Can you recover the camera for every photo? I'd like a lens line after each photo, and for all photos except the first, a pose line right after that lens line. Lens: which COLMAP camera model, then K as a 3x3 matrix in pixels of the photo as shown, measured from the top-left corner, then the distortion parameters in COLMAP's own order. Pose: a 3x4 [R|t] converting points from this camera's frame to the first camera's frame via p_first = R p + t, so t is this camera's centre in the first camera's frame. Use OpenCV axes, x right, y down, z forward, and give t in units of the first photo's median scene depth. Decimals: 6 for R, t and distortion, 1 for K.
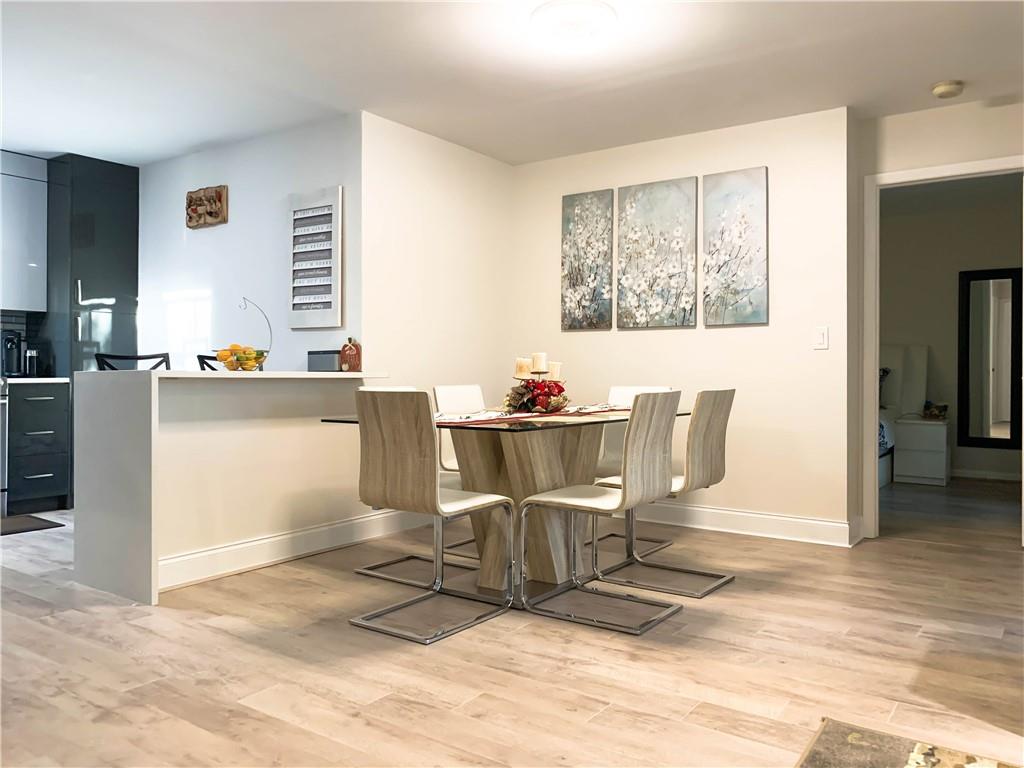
lens RADIAL K [[789.5, 0, 501.3], [0, 789.5, 374.9], [0, 0, 1]] dist [0.072226, -0.113233]
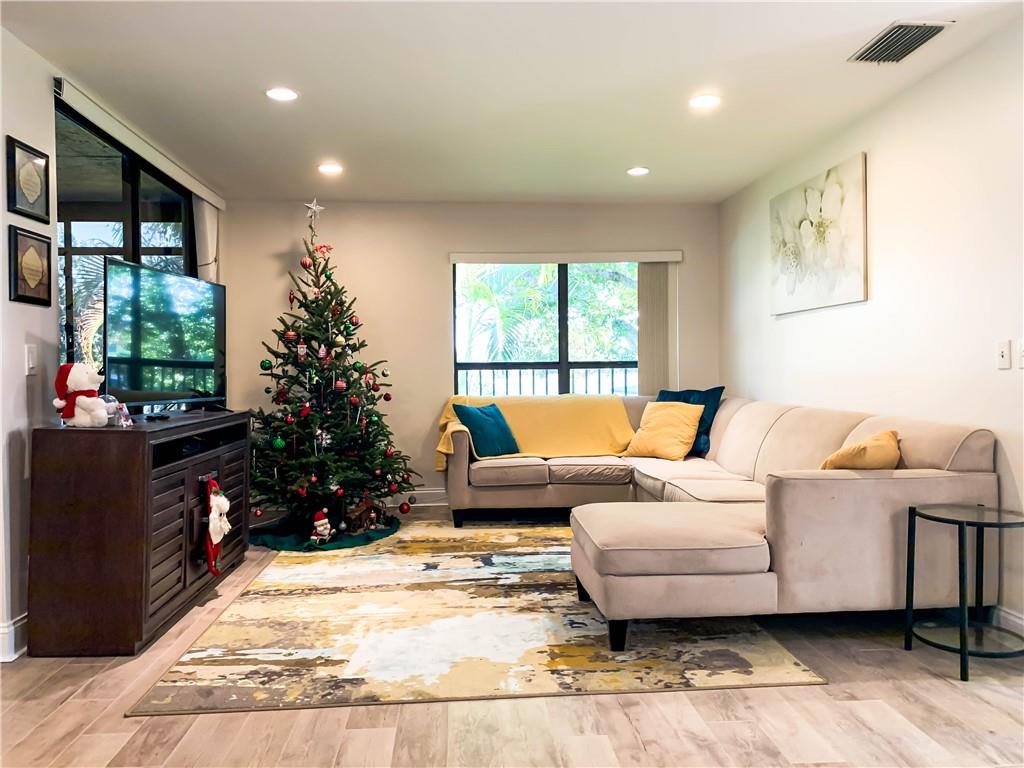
lens RADIAL K [[776.6, 0, 512.0], [0, 776.6, 384.0], [0, 0, 1]] dist [0.018514, 0.000356]
pose [[-0.639585, -0.010209, 0.768652, -0.383180], [0.016811, 0.999487, 0.027263, -0.032373], [-0.768536, 0.030358, -0.639085, 0.600775]]
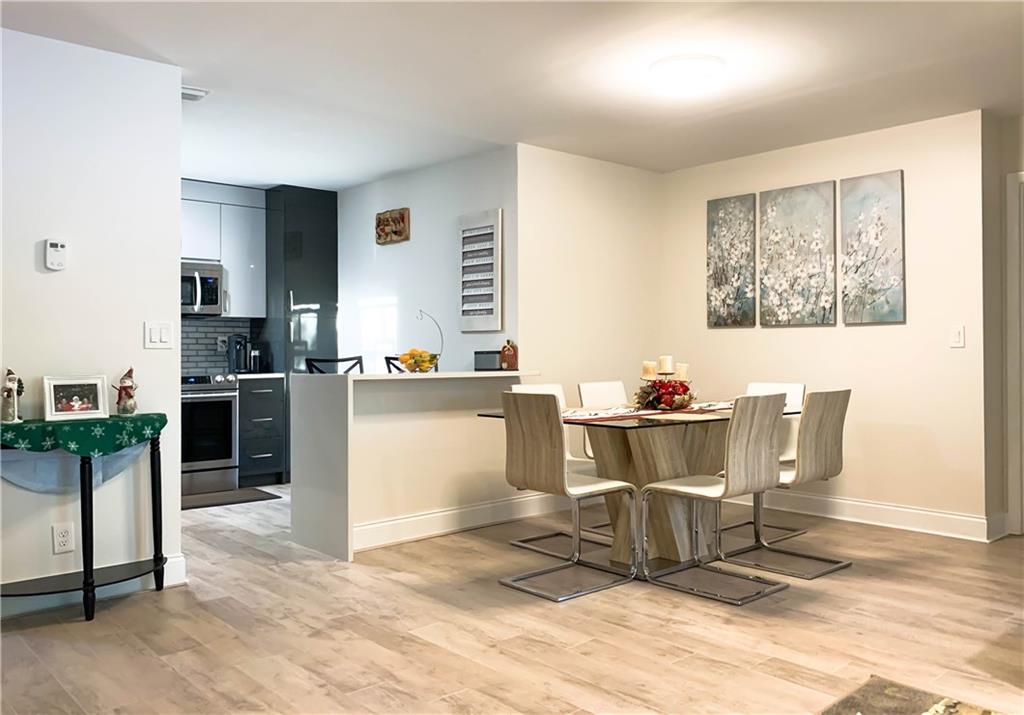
lens RADIAL K [[829.1, 0, 516.4], [0, 829.1, 344.1], [0, 0, 1]] dist [0.083883, -0.127143]
pose [[0.976634, -0.010210, -0.214669, 0.074070], [0.007642, 0.999889, -0.012791, -0.025005], [0.214776, 0.010851, 0.976603, -0.162386]]
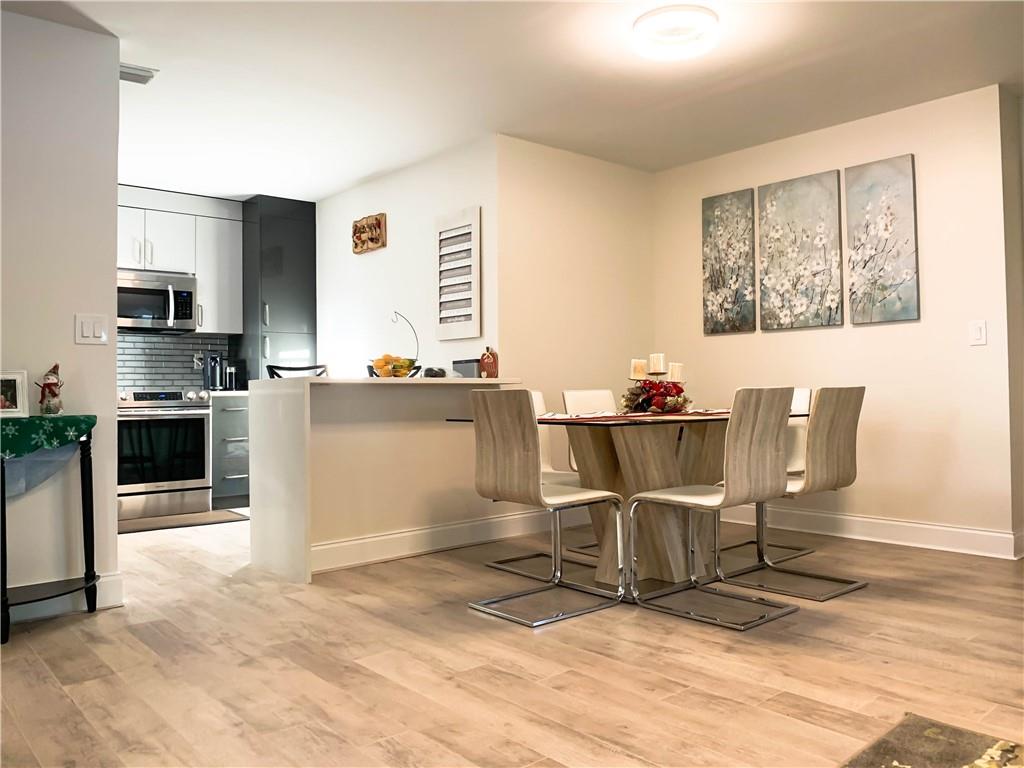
lens RADIAL K [[802.7, 0, 494.9], [0, 802.7, 369.7], [0, 0, 1]] dist [0.007581, -0.048850]
pose [[0.969422, -0.021679, -0.244439, 0.076192], [0.014880, 0.999450, -0.029629, 0.015058], [0.244947, 0.025085, 0.969212, -0.036395]]
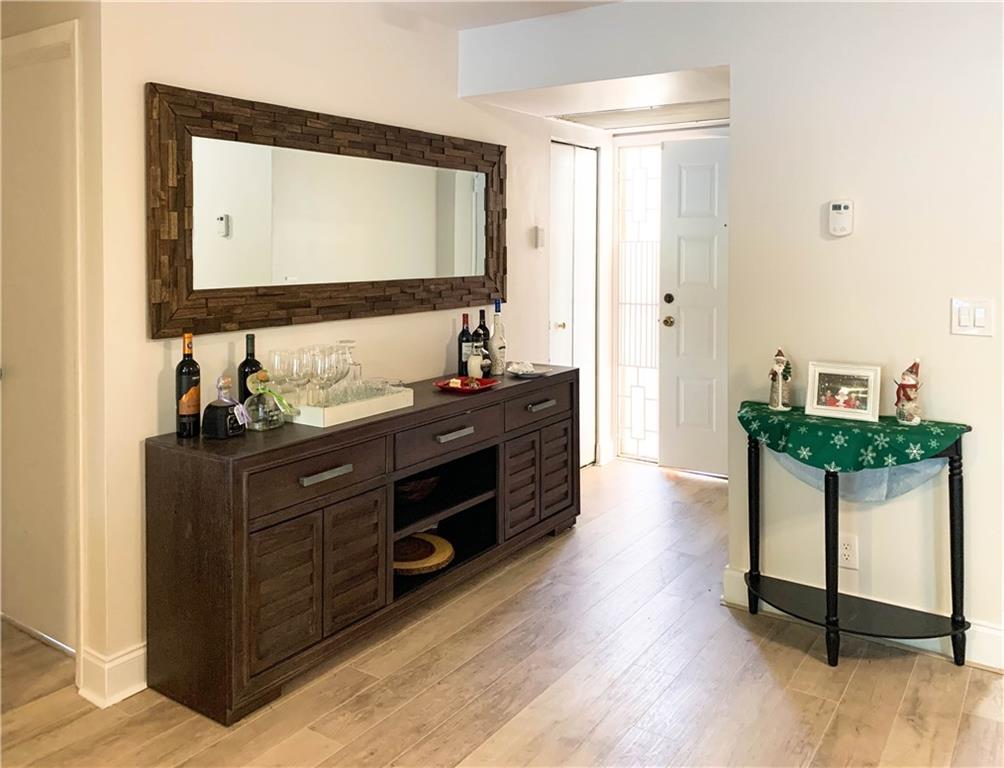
lens RADIAL K [[812.0, 0, 520.6], [0, 812.0, 268.0], [0, 0, 1]] dist [0.031988, -0.034856]
pose [[0.043100, 0.019581, -0.998879, 0.122065], [-0.004767, 0.999801, 0.019393, -0.091609], [0.999059, 0.003926, 0.043184, 0.219825]]
